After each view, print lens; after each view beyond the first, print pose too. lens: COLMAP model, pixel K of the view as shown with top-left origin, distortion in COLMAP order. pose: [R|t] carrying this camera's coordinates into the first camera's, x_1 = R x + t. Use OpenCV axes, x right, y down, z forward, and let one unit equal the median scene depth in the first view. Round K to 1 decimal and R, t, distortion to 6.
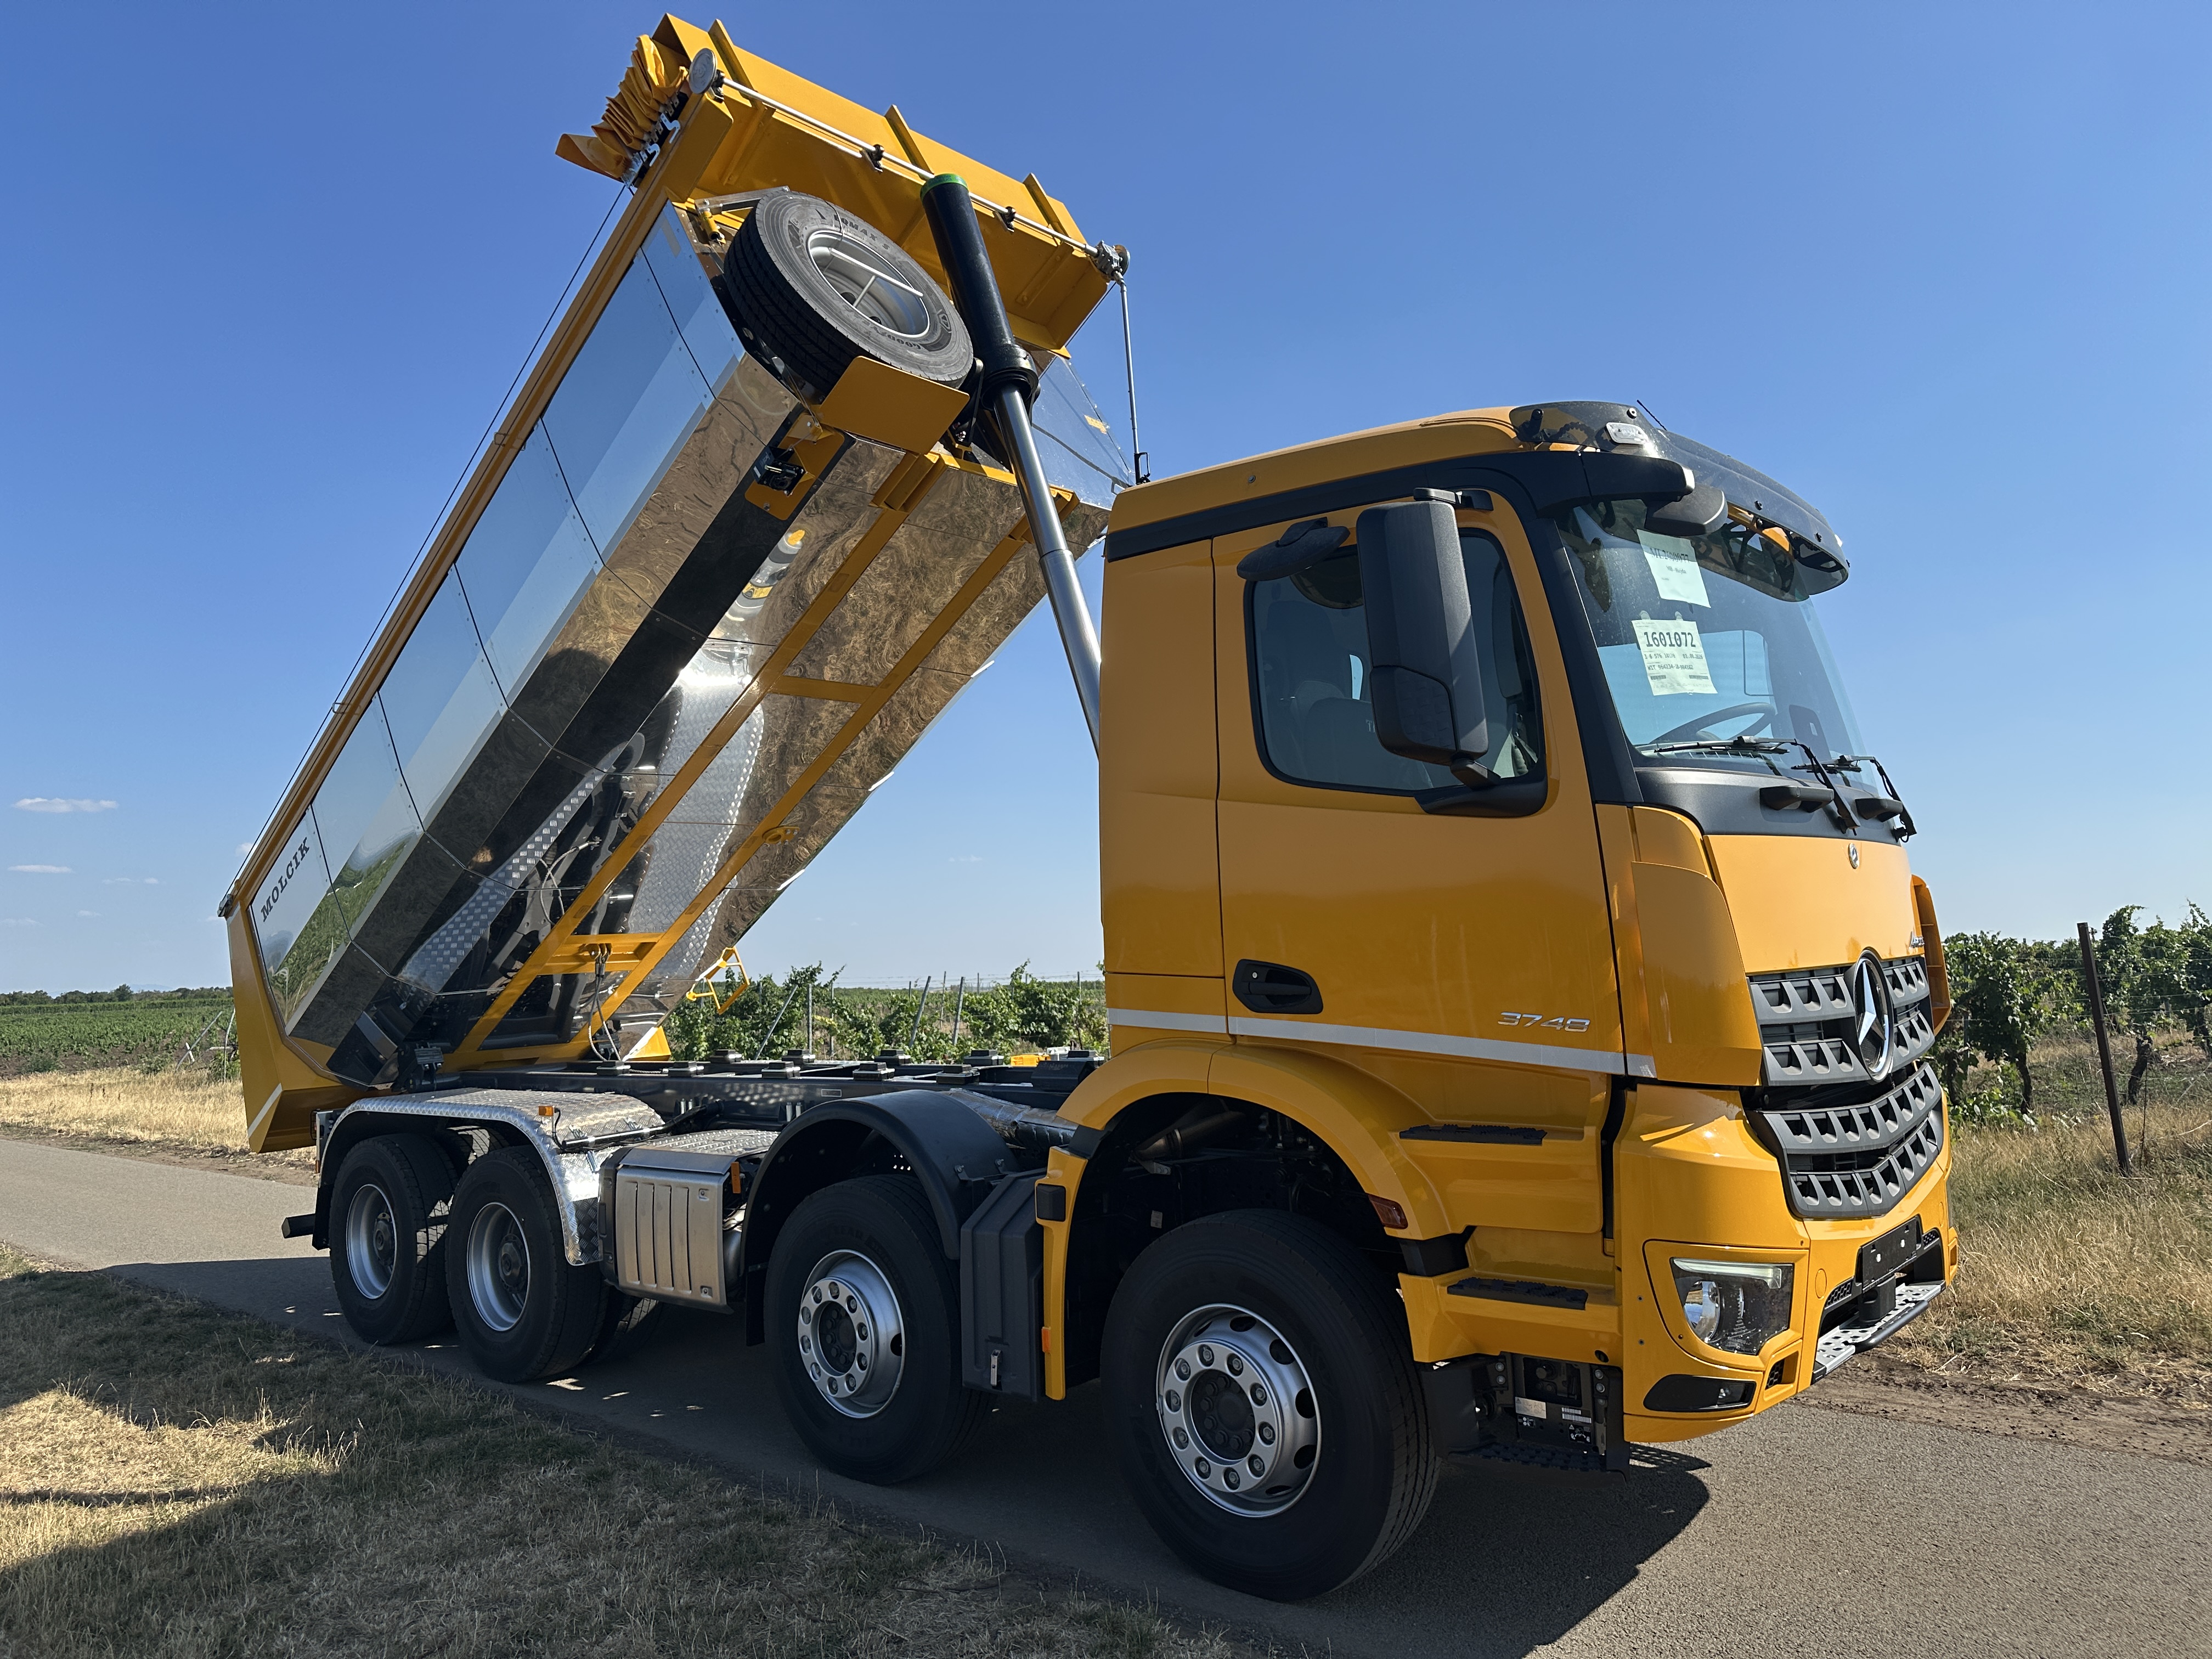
lens RADIAL K [[1571.5, 0, 1125.4], [0, 1571.5, 818.8], [0, 0, 1]] dist [0.035884, -0.046787]
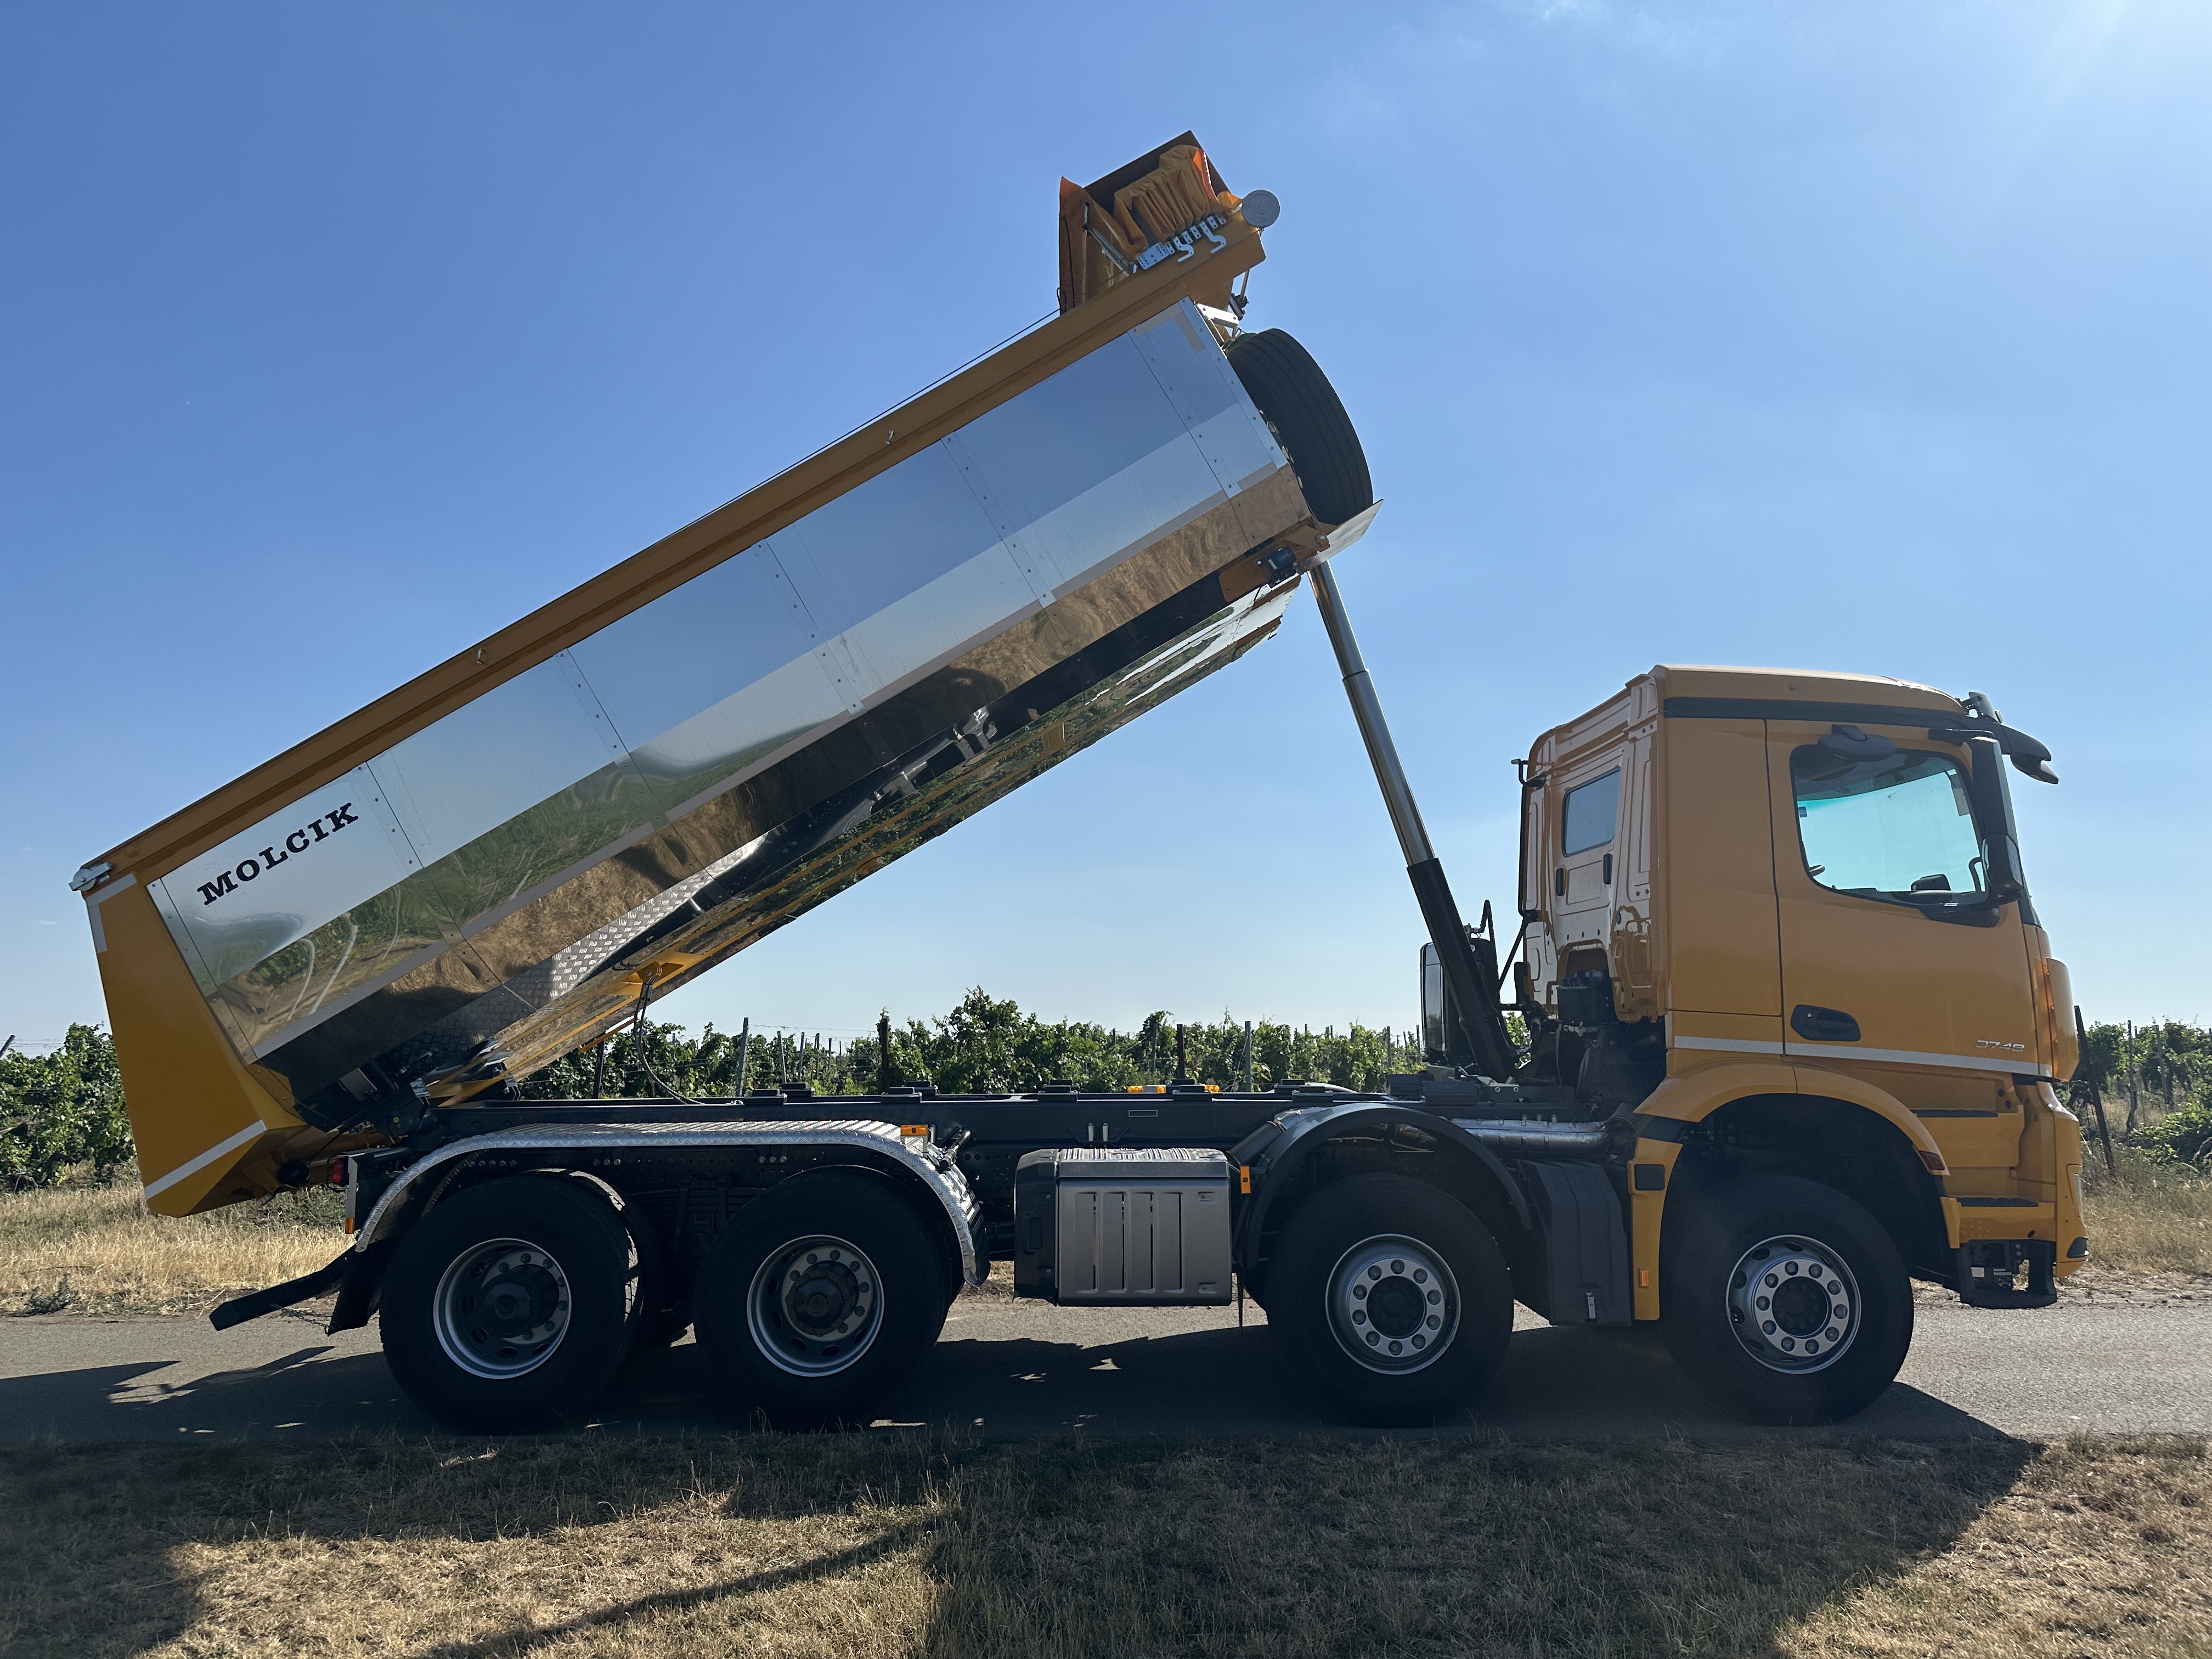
lens RADIAL K [[1537.5, 0, 1106.0], [0, 1537.5, 829.5], [0, 0, 1]] dist [0.056060, -0.075245]
pose [[0.743345, 0.121970, 0.657695, -1.471102], [-0.086672, 0.992509, -0.086102, 0.112910], [-0.663270, 0.007000, 0.748348, 0.333634]]
